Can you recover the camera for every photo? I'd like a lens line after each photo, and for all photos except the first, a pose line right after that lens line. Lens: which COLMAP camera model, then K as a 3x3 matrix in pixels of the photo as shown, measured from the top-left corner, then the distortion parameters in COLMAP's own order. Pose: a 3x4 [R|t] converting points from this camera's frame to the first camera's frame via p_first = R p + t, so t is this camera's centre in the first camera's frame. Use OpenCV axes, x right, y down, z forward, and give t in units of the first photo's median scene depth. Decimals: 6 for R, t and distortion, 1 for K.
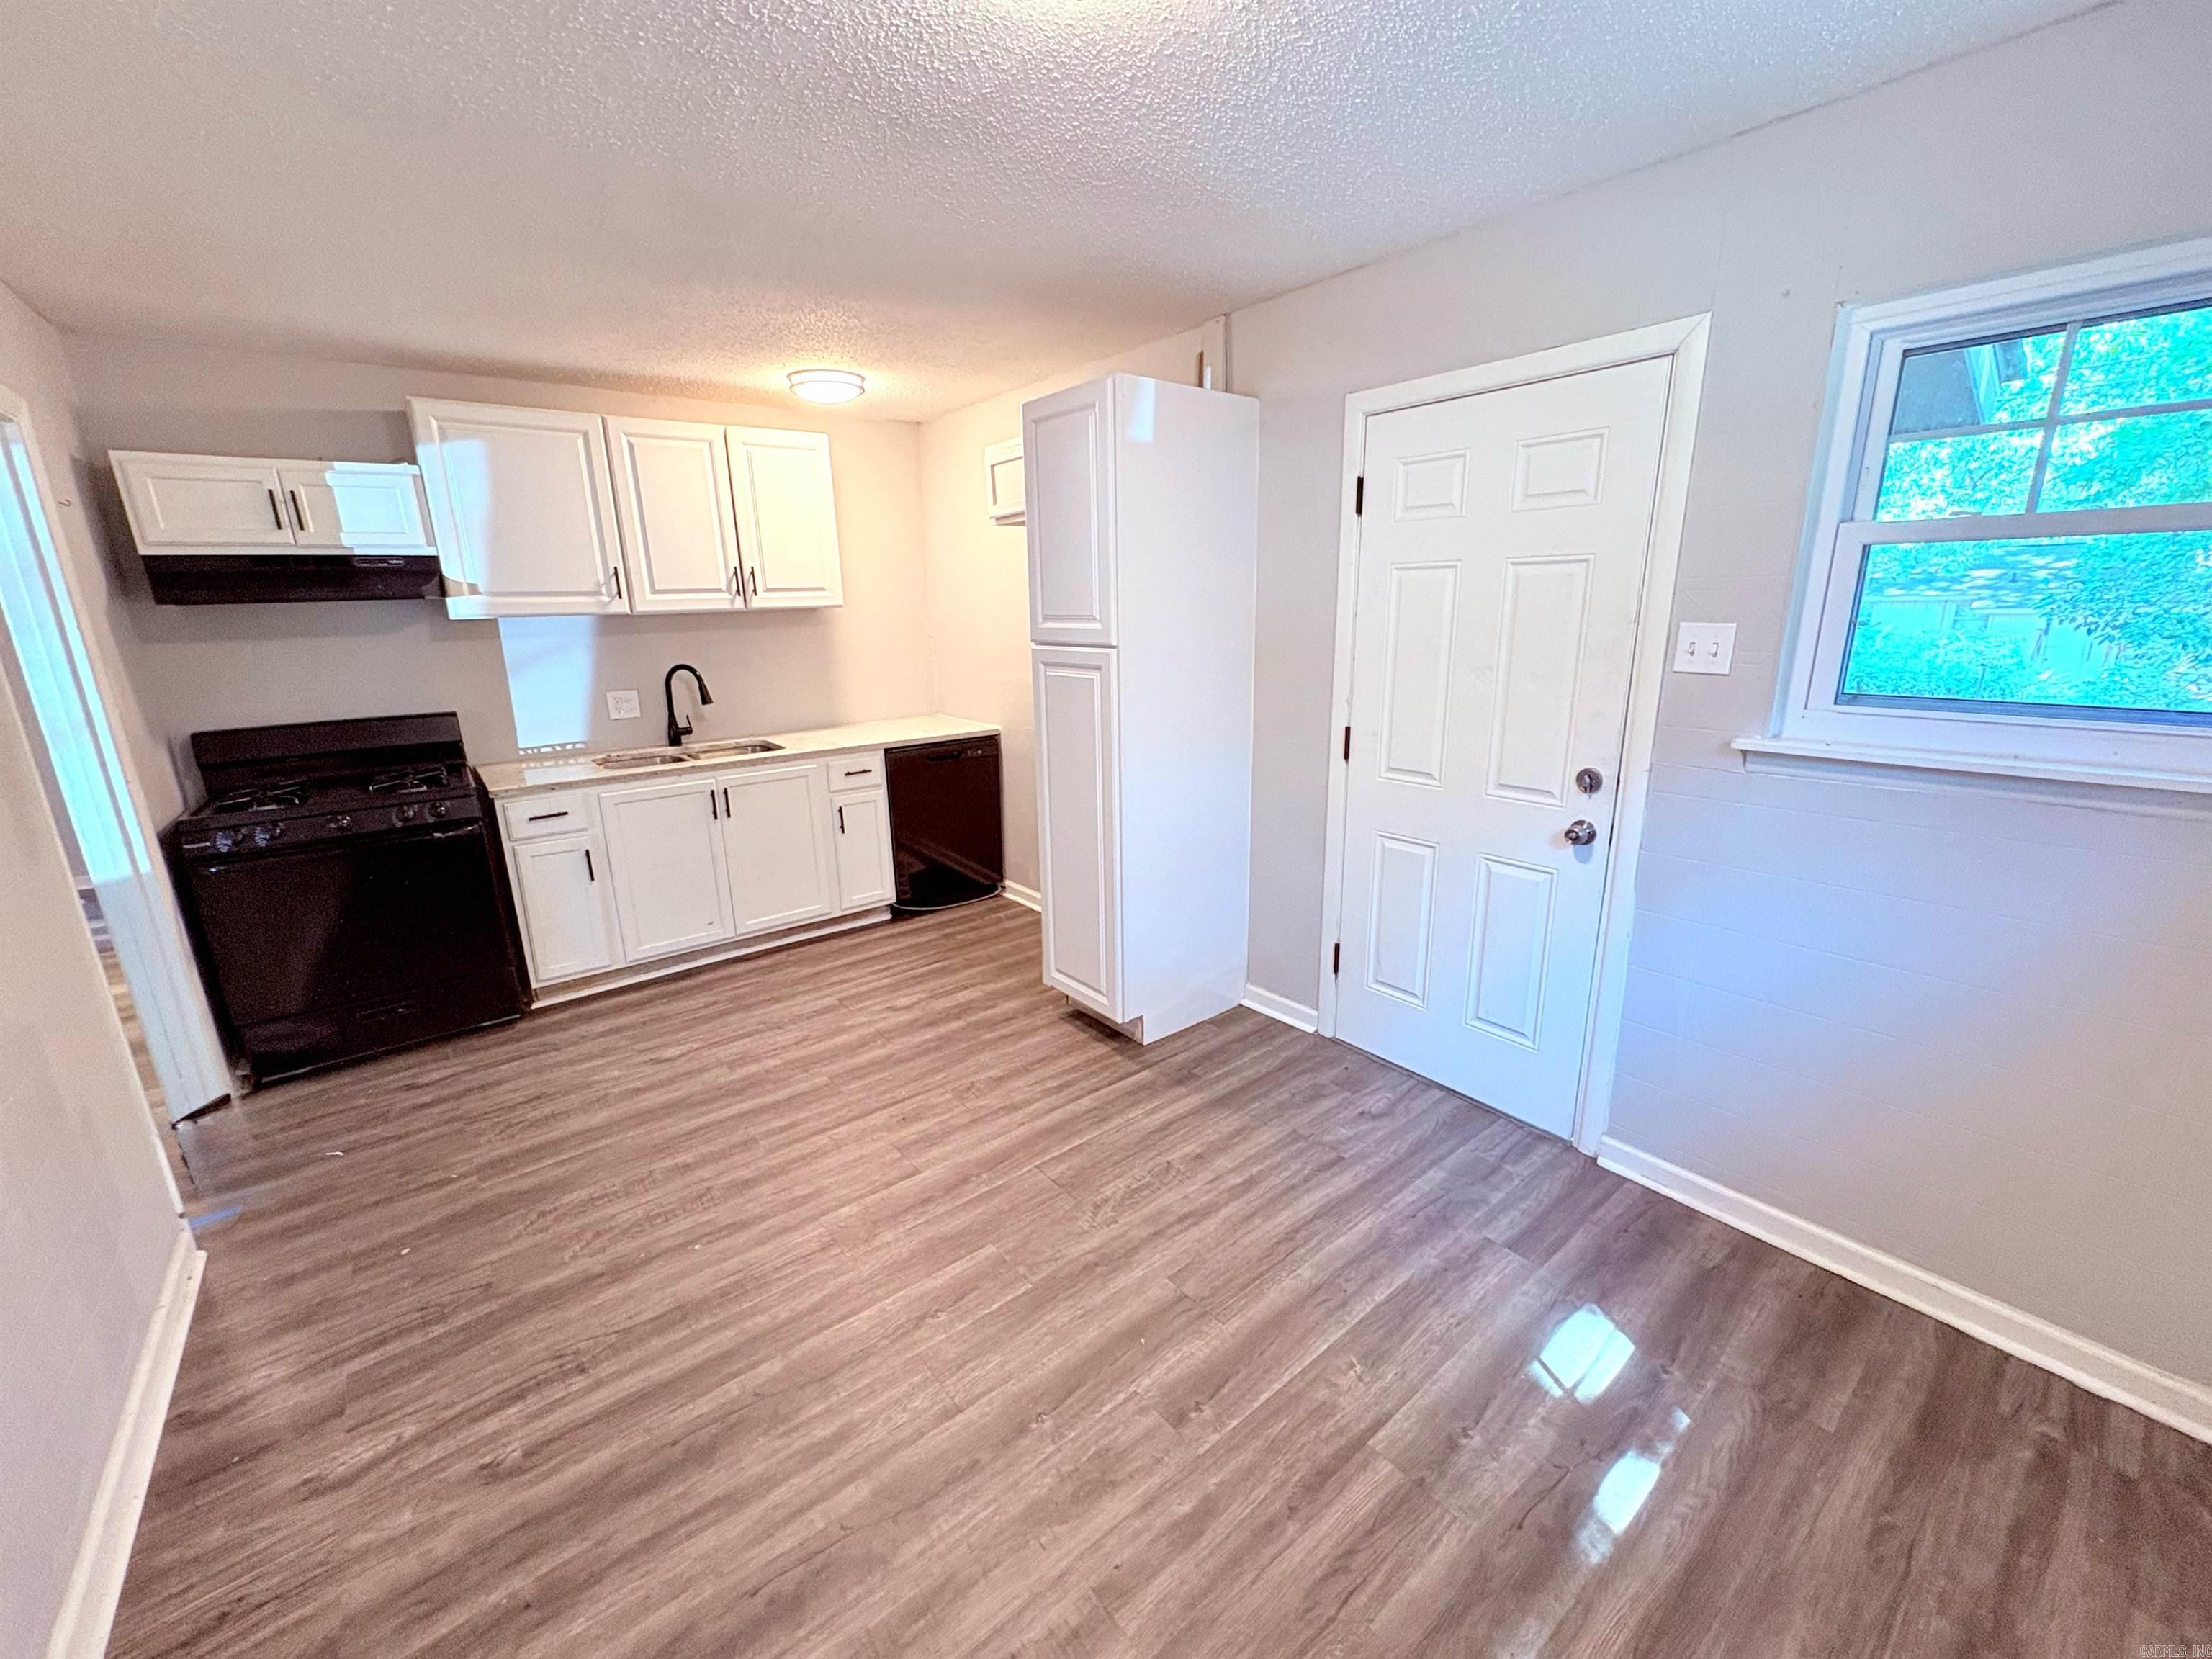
lens RADIAL K [[882.1, 0, 1106.0], [0, 882.1, 829.5], [0, 0, 1]] dist [-0.002305, -0.000094]
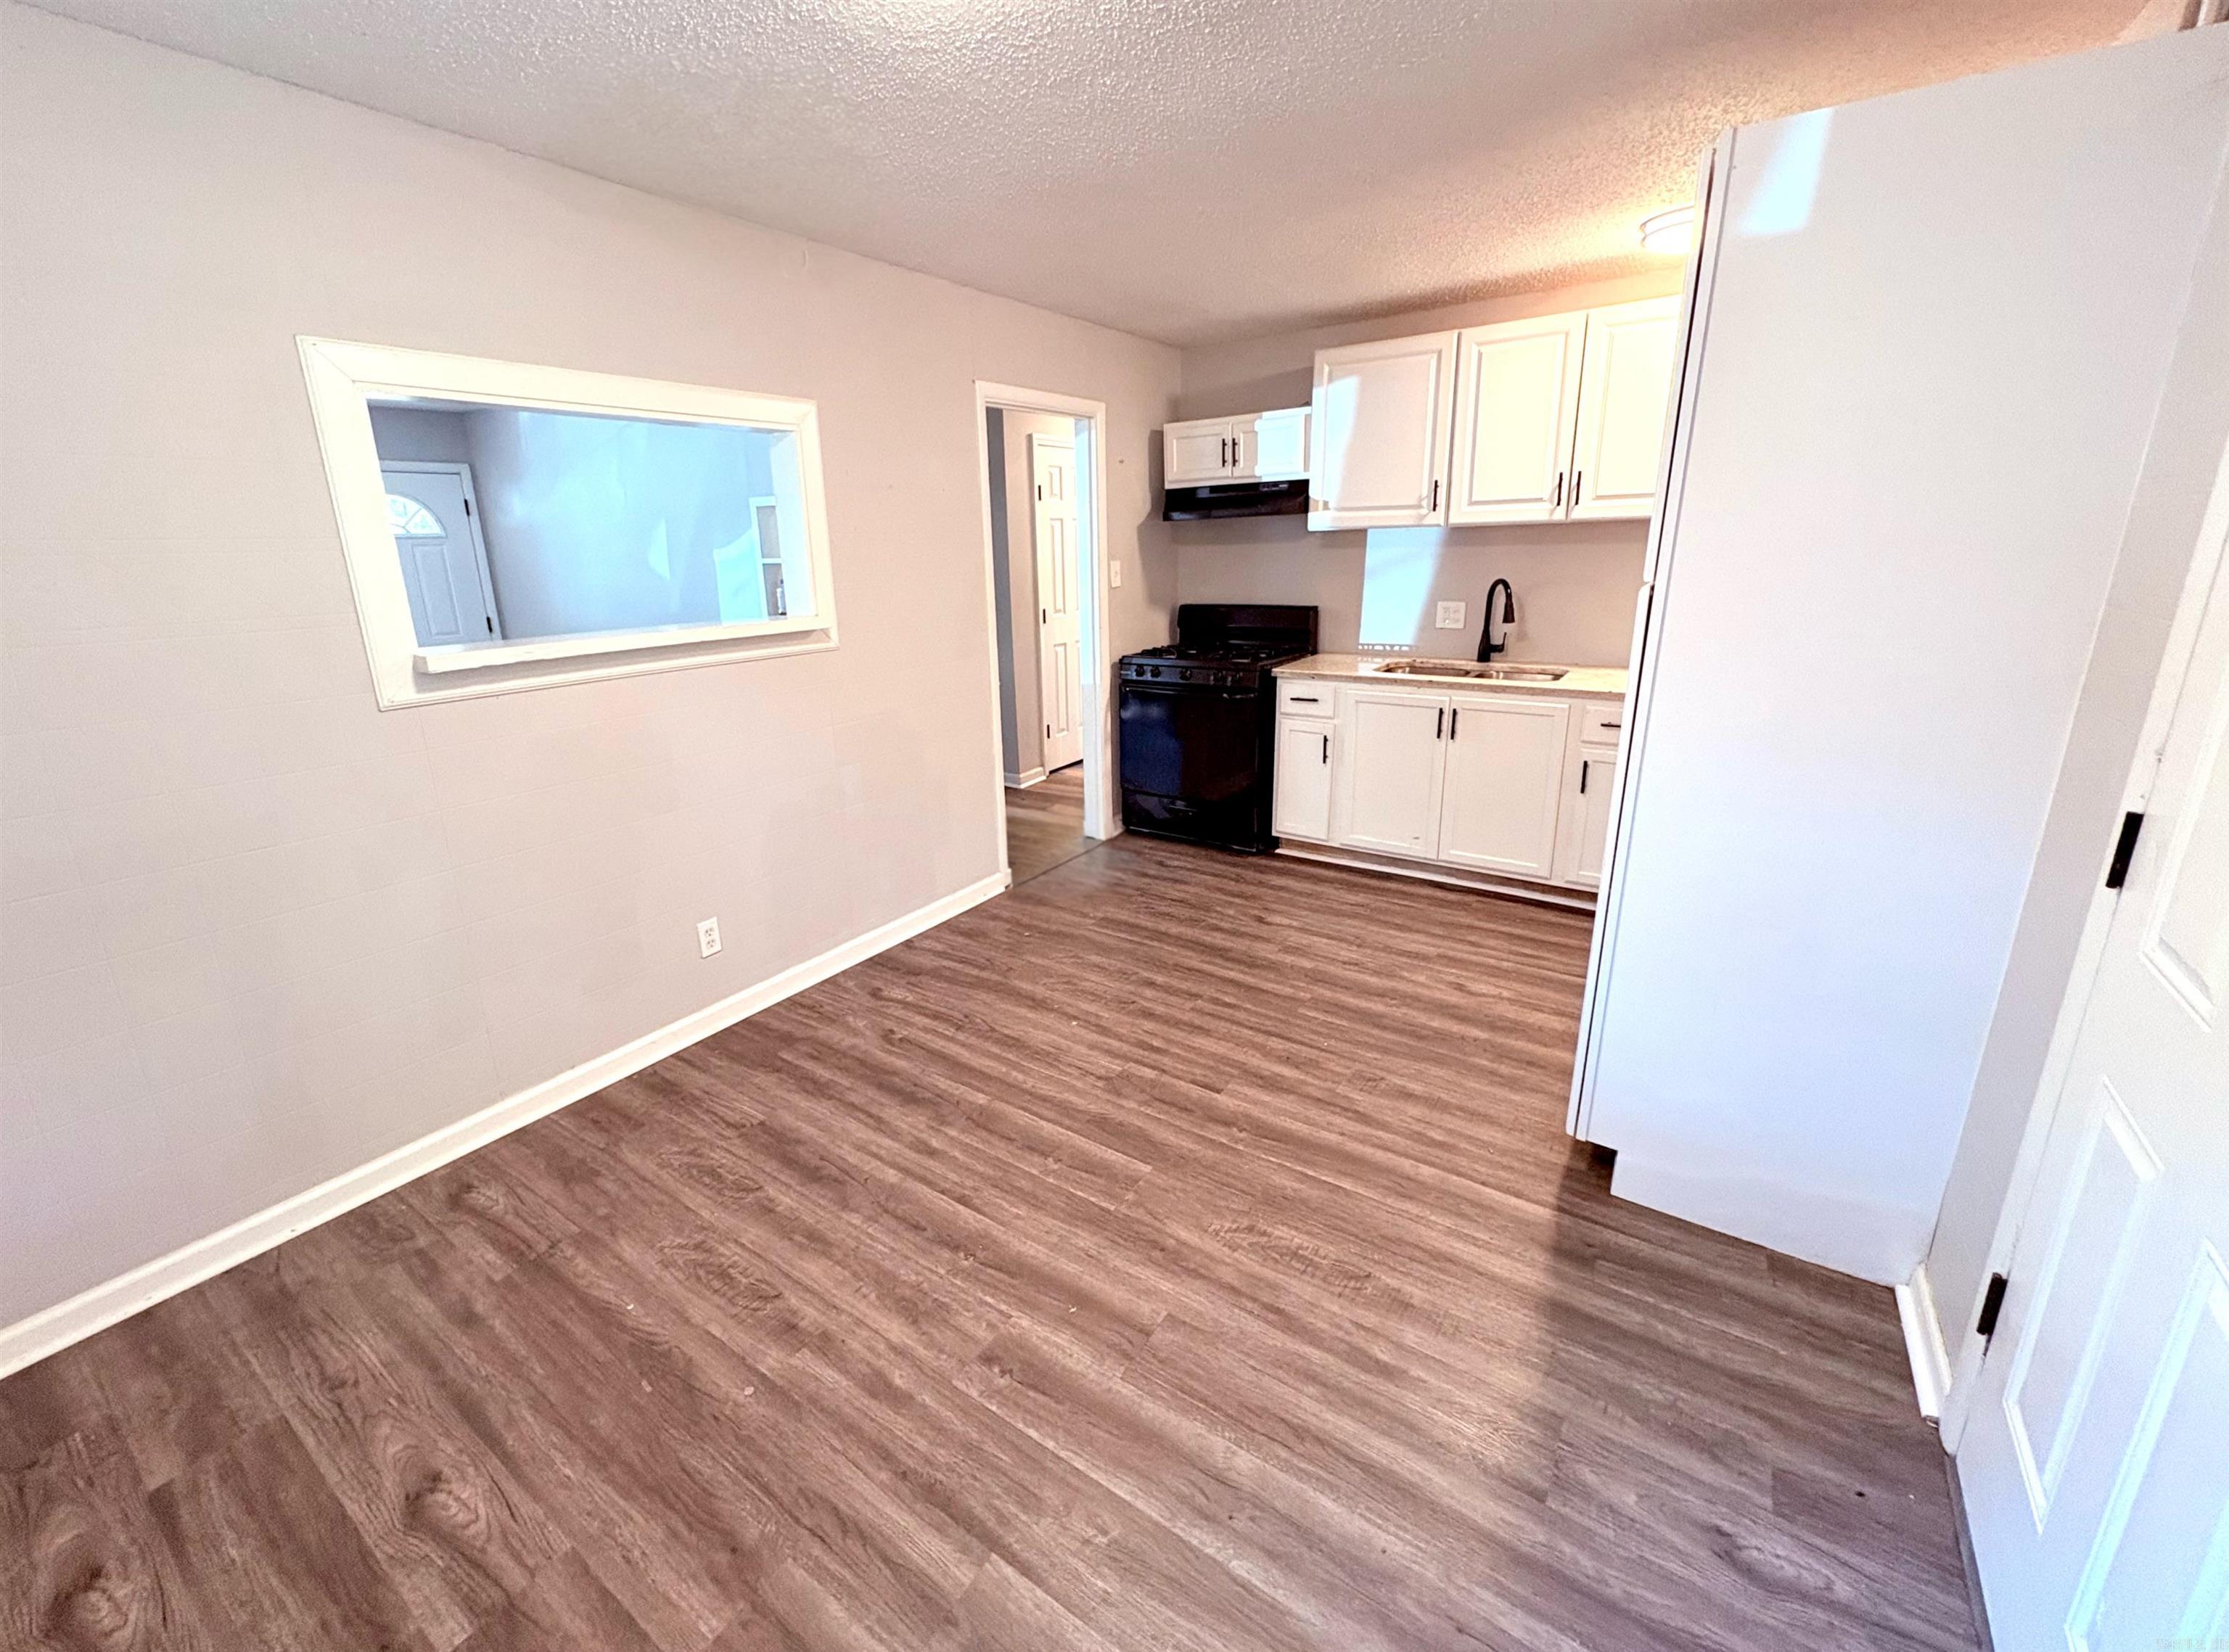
lens RADIAL K [[915.7, 0, 1075.0], [0, 915.7, 787.6], [0, 0, 1]] dist [-0.002988, -0.000368]
pose [[0.269444, 0.265601, -0.925665, 0.503421], [-0.222715, 0.952342, 0.208428, -0.100129], [0.936909, 0.150000, 0.315756, 0.379319]]
